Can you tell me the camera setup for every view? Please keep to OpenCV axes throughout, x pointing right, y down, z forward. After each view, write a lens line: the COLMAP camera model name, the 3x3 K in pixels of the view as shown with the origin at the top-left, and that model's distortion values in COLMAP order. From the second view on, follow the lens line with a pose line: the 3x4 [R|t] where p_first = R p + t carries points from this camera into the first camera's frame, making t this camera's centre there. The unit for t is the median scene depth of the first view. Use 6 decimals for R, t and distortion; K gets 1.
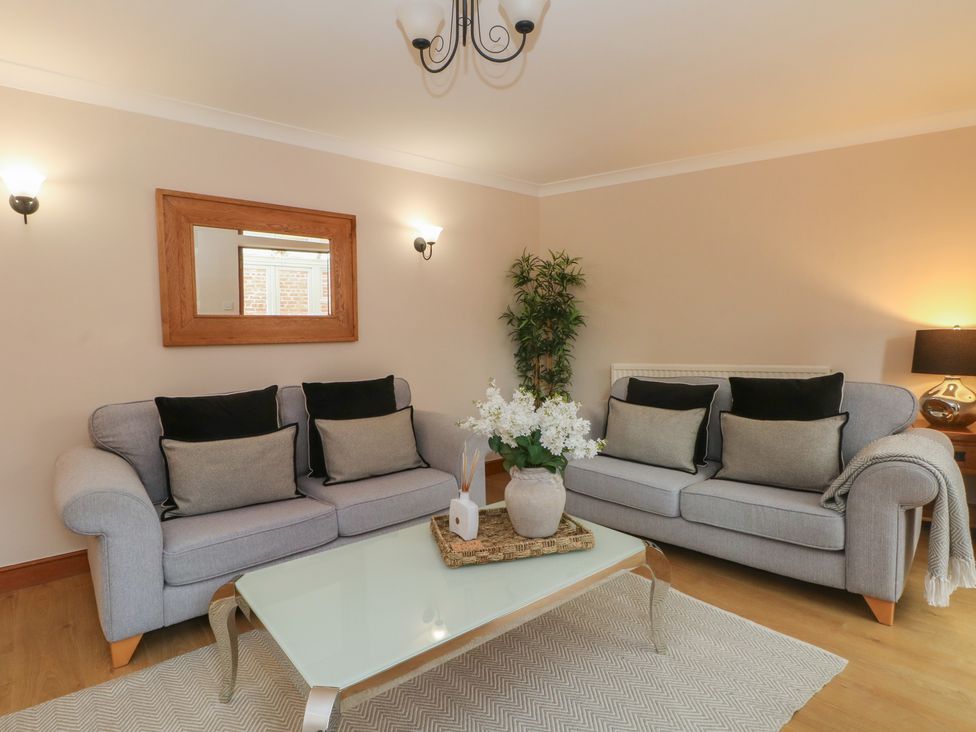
lens RADIAL K [[539.6, 0, 488.0], [0, 539.6, 366.0], [0, 0, 1]] dist [-0.001242, -0.000151]
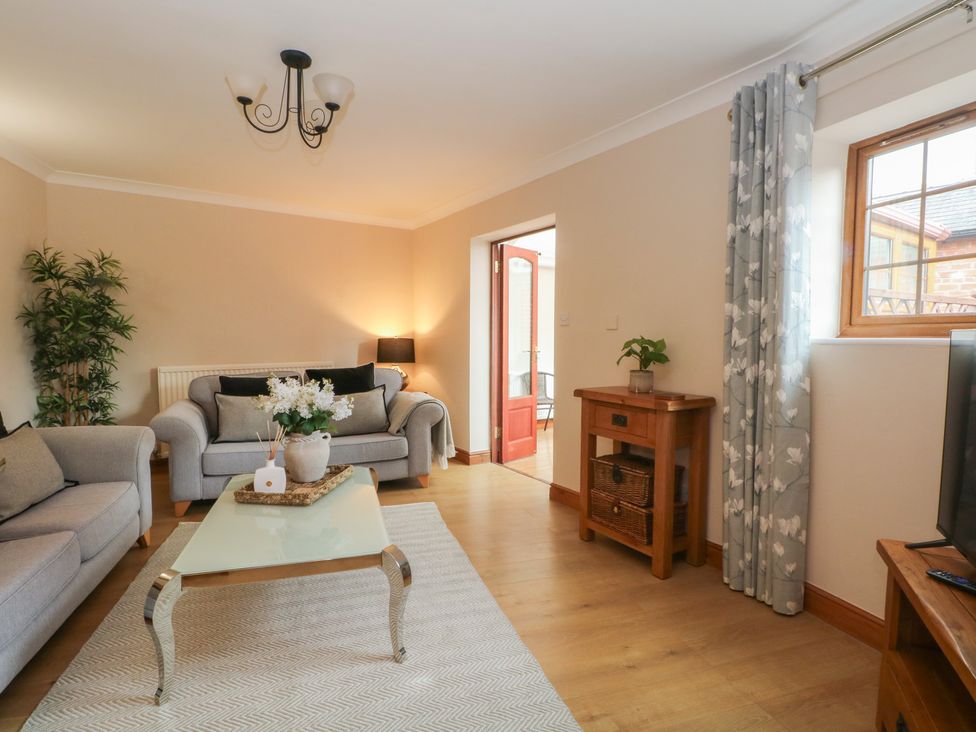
lens RADIAL K [[516.4, 0, 488.0], [0, 516.4, 366.0], [0, 0, 1]] dist [-0.003569, -0.001375]
pose [[0.379258, -0.038912, 0.924472, -0.551354], [0.049059, 0.998556, 0.021905, 0.003860], [-0.923989, 0.037046, 0.380619, 0.035369]]
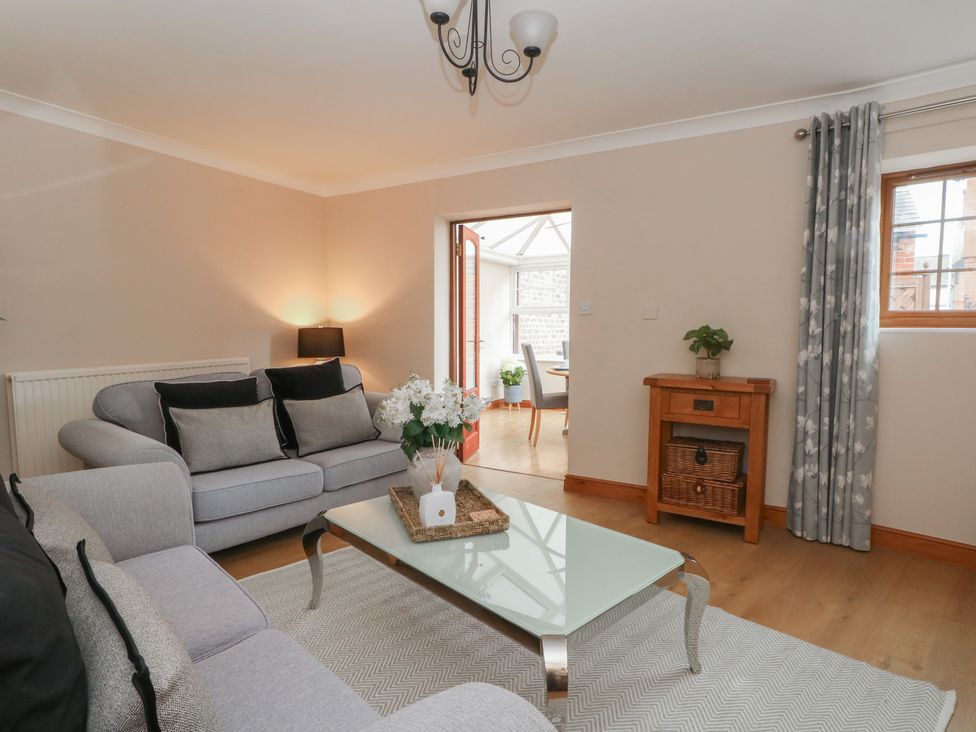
lens RADIAL K [[539.6, 0, 488.0], [0, 539.6, 366.0], [0, 0, 1]] dist [-0.001242, -0.000151]
pose [[-0.075746, -0.063878, 0.995079, -0.594704], [0.059820, 0.995857, 0.068482, -0.030155], [-0.995331, 0.064713, -0.071611, 0.553148]]
